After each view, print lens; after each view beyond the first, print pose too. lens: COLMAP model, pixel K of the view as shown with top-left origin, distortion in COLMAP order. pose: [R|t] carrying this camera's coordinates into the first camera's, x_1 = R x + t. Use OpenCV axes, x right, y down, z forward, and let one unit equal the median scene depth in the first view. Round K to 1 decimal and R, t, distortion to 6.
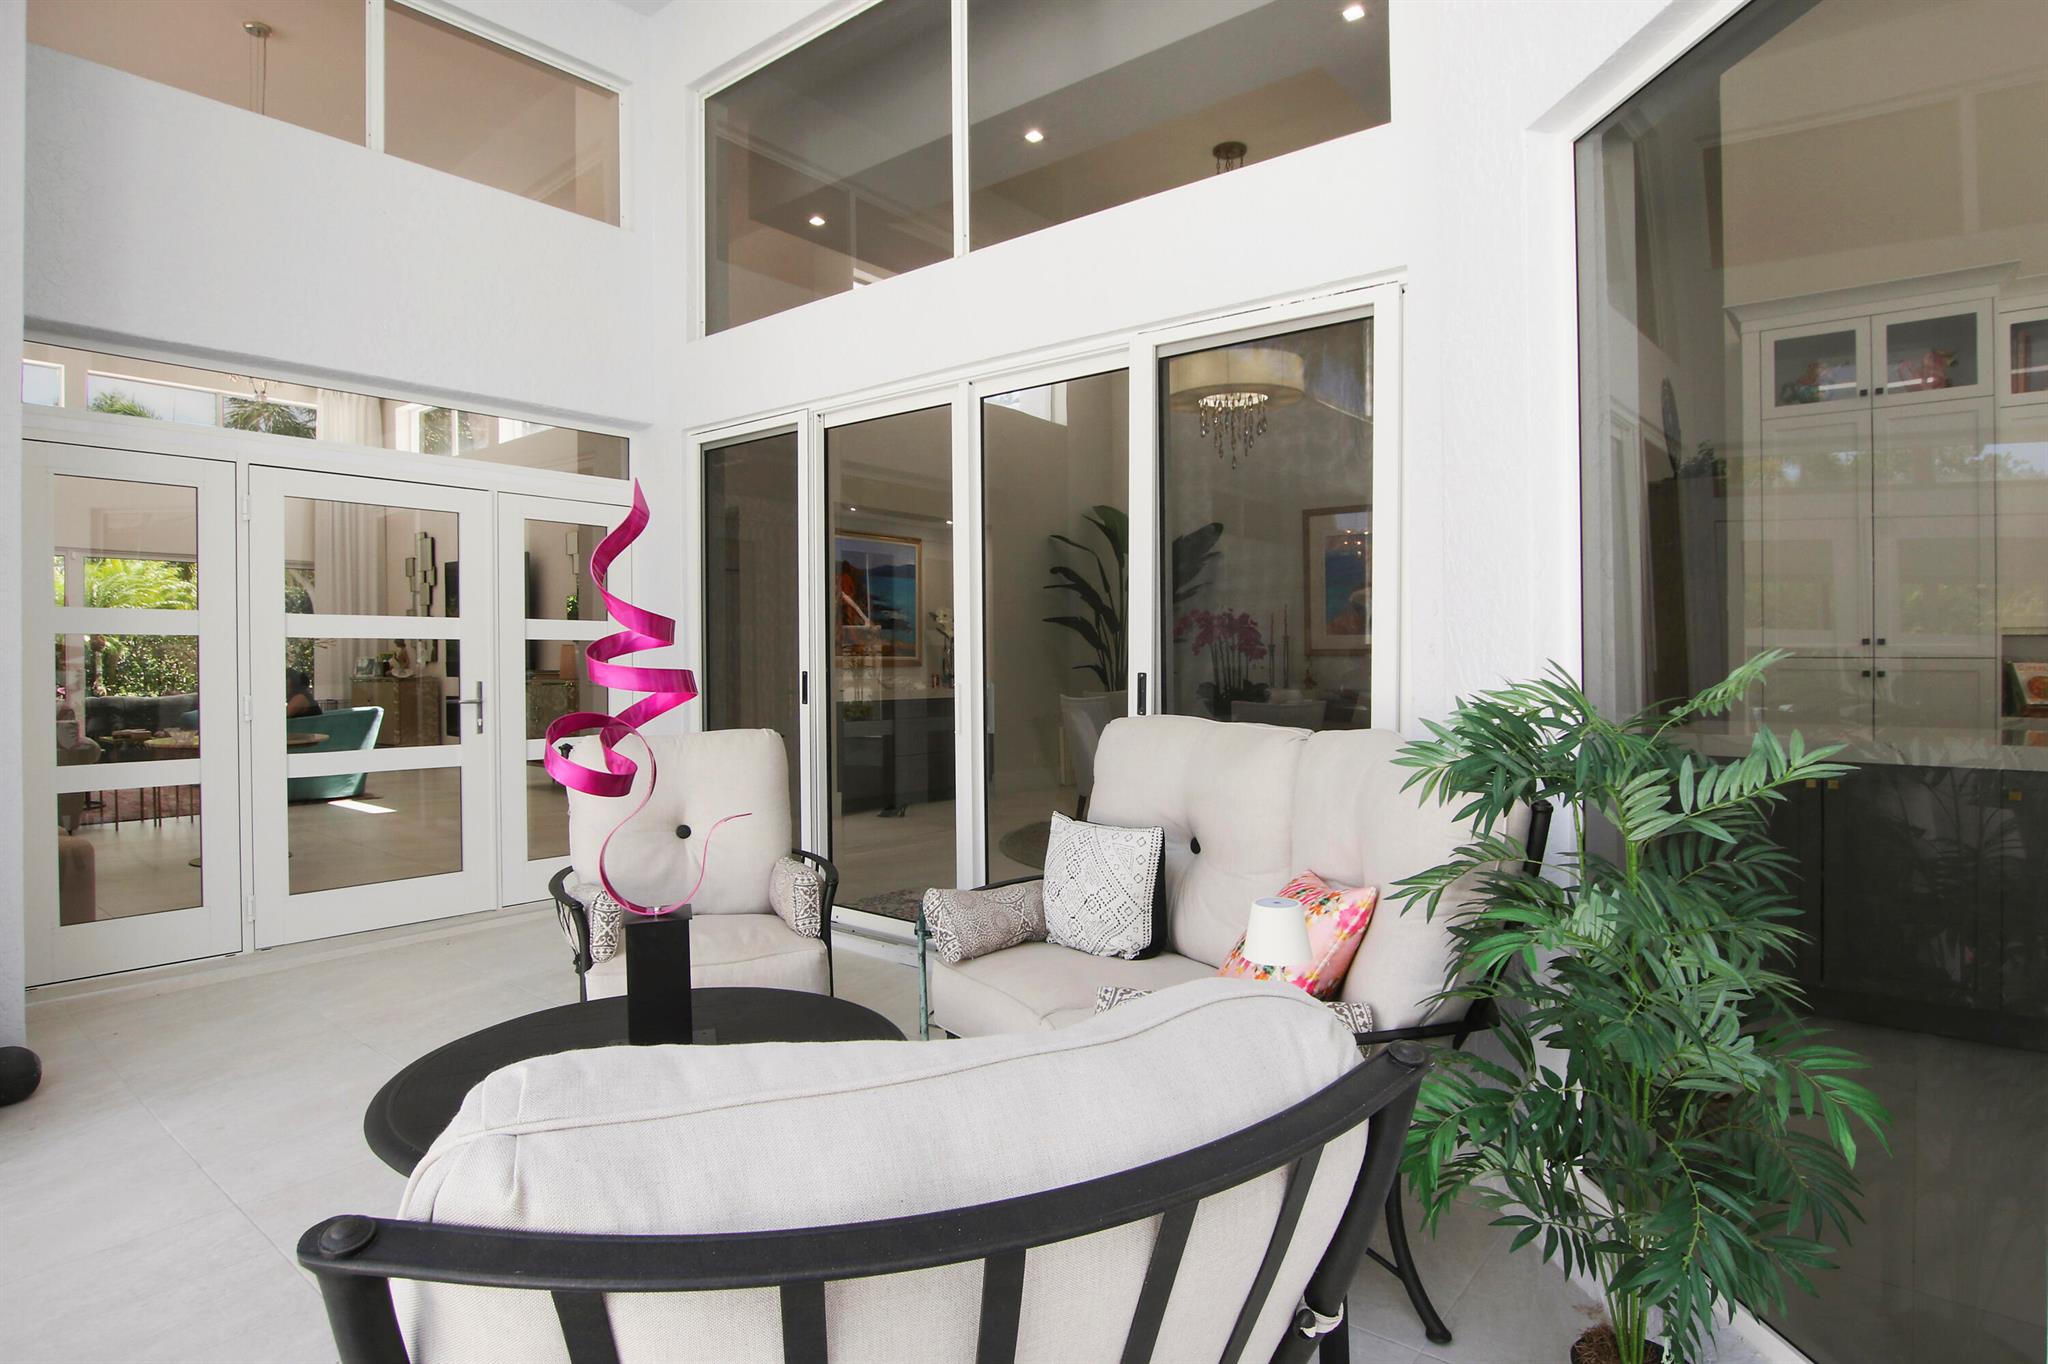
lens RADIAL K [[1092.5, 0, 1024.0], [0, 1092.5, 682.0], [0, 0, 1]] dist [-0.046303, 0.021008]
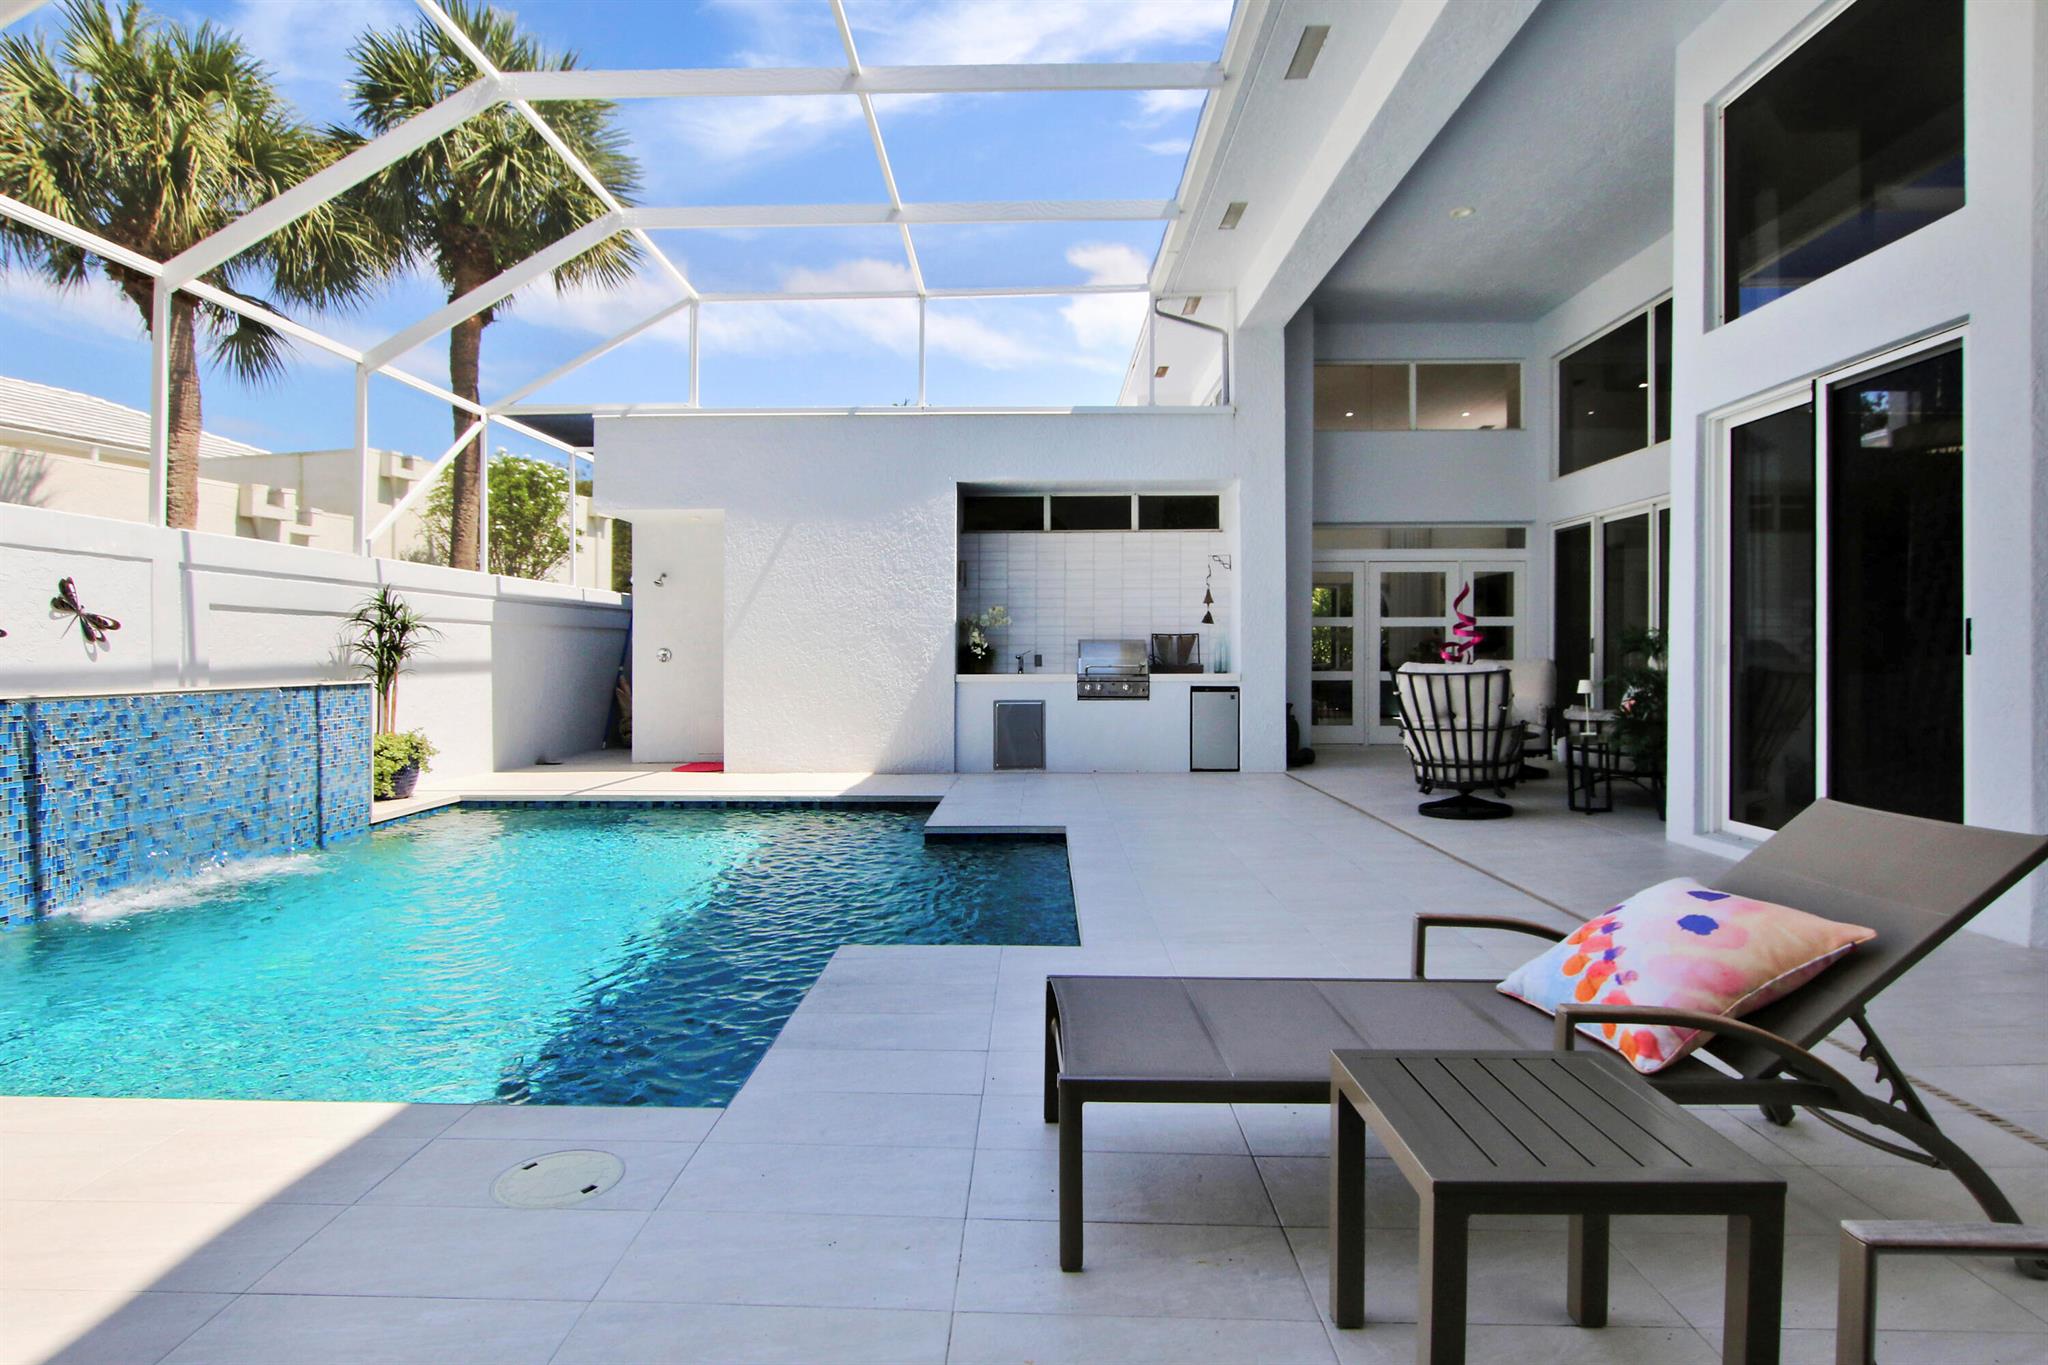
lens RADIAL K [[1127.1, 0, 1020.2], [0, 1127.1, 660.2], [0, 0, 1]] dist [-0.012507, 0.000722]
pose [[0.624132, -0.000769, -0.781318, 0.781279], [-0.010252, 0.999905, -0.009174, 0.064276], [0.781252, 0.013736, 0.624065, -1.203049]]
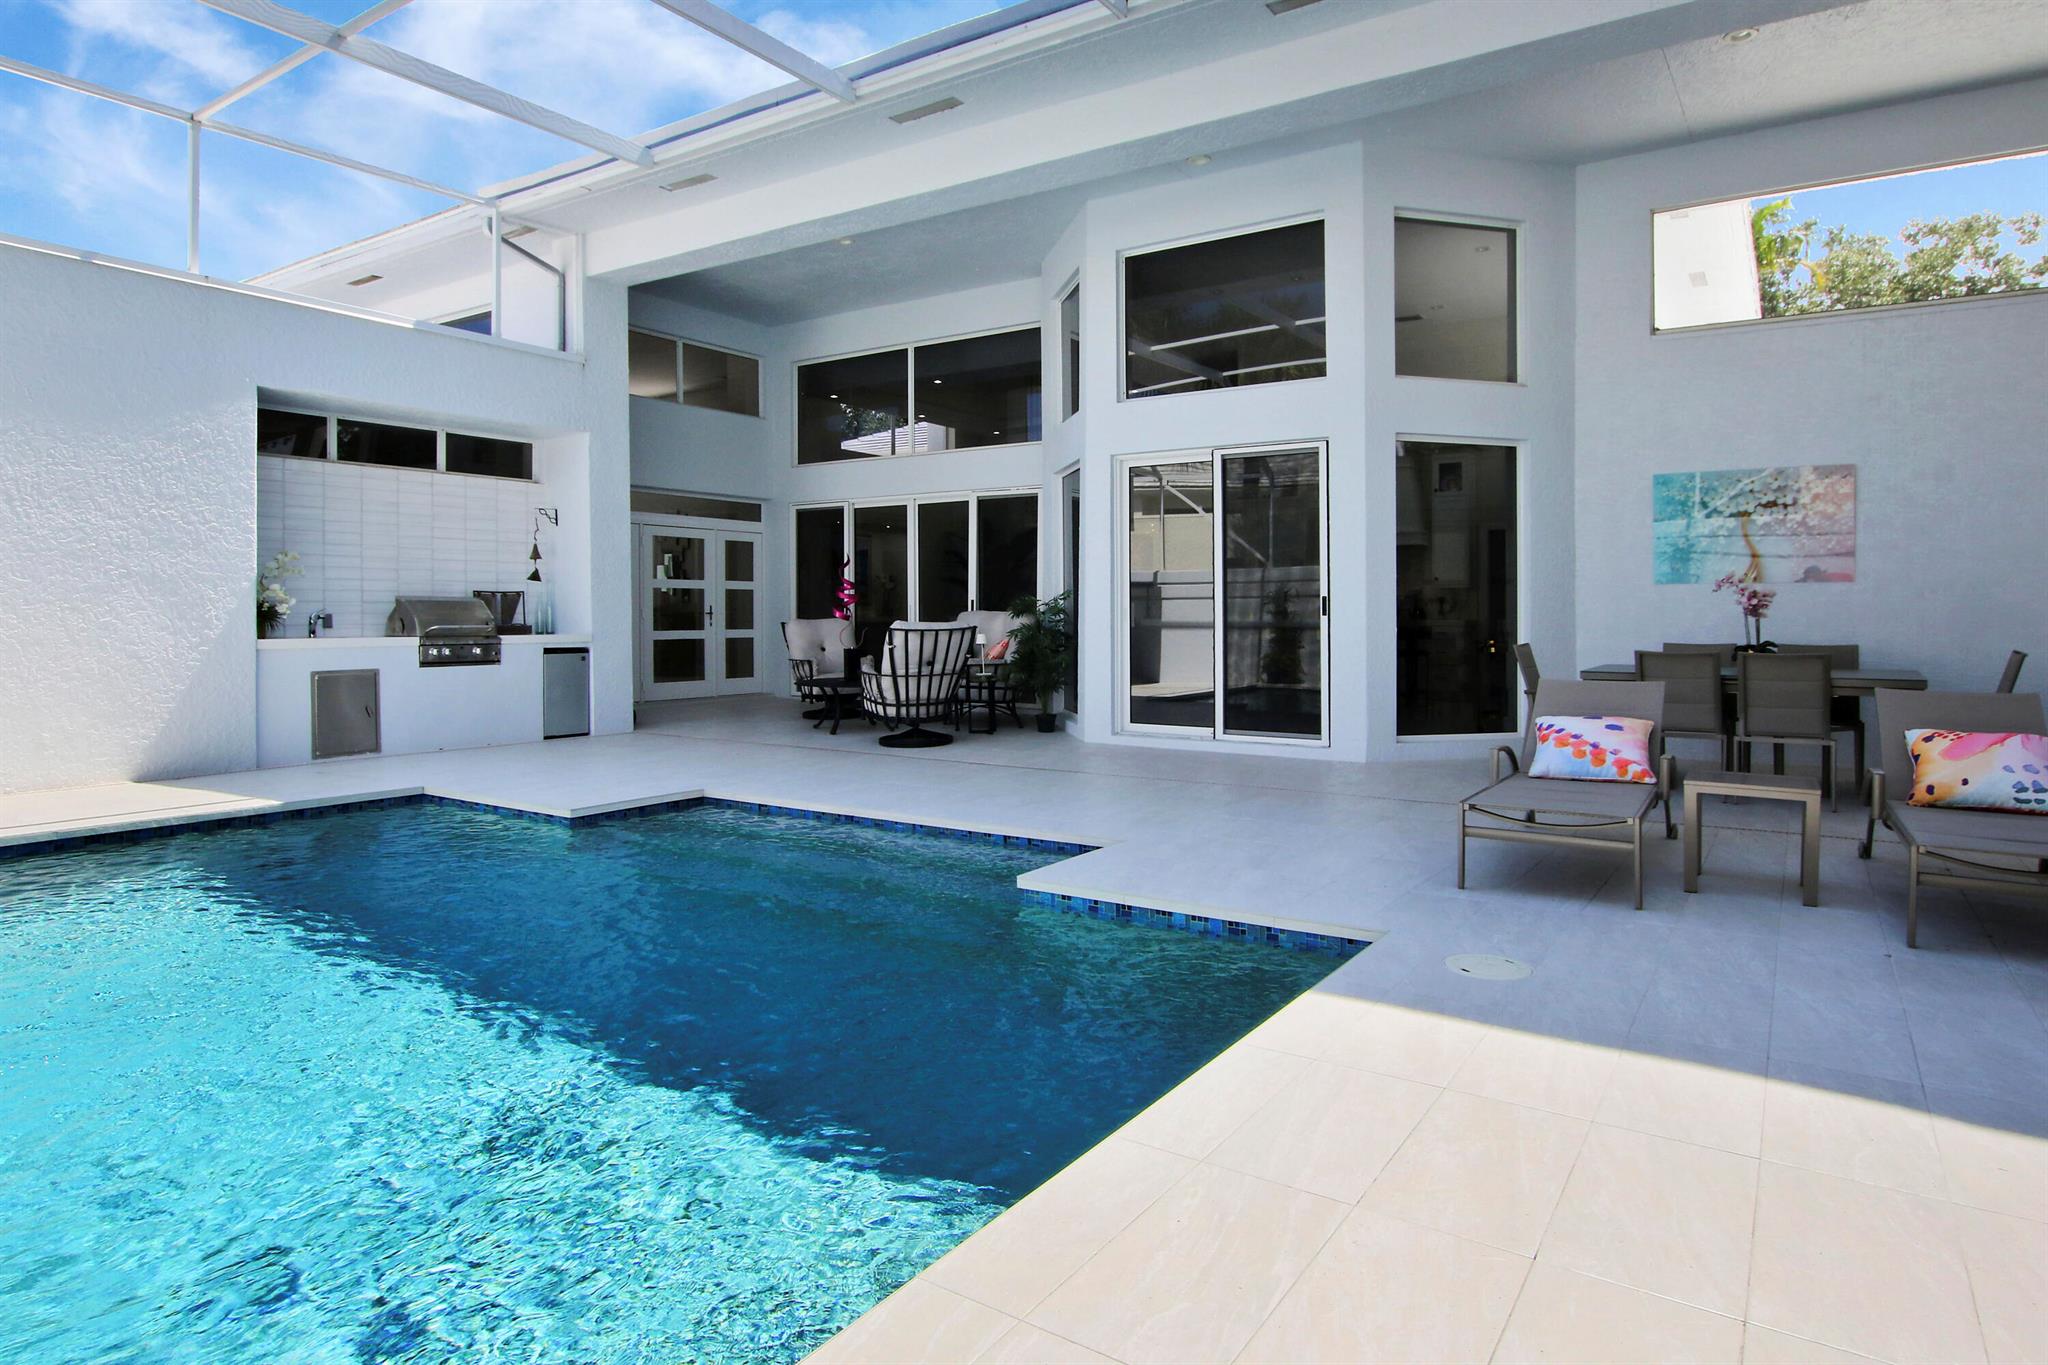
lens RADIAL K [[1159.7, 0, 1020.8], [0, 1159.7, 645.4], [0, 0, 1]] dist [-0.003905, 0.000523]
pose [[0.995709, -0.004928, 0.092410, -0.037503], [0.004224, 0.999961, 0.007813, 0.073298], [-0.092445, -0.007389, 0.995690, -1.738960]]
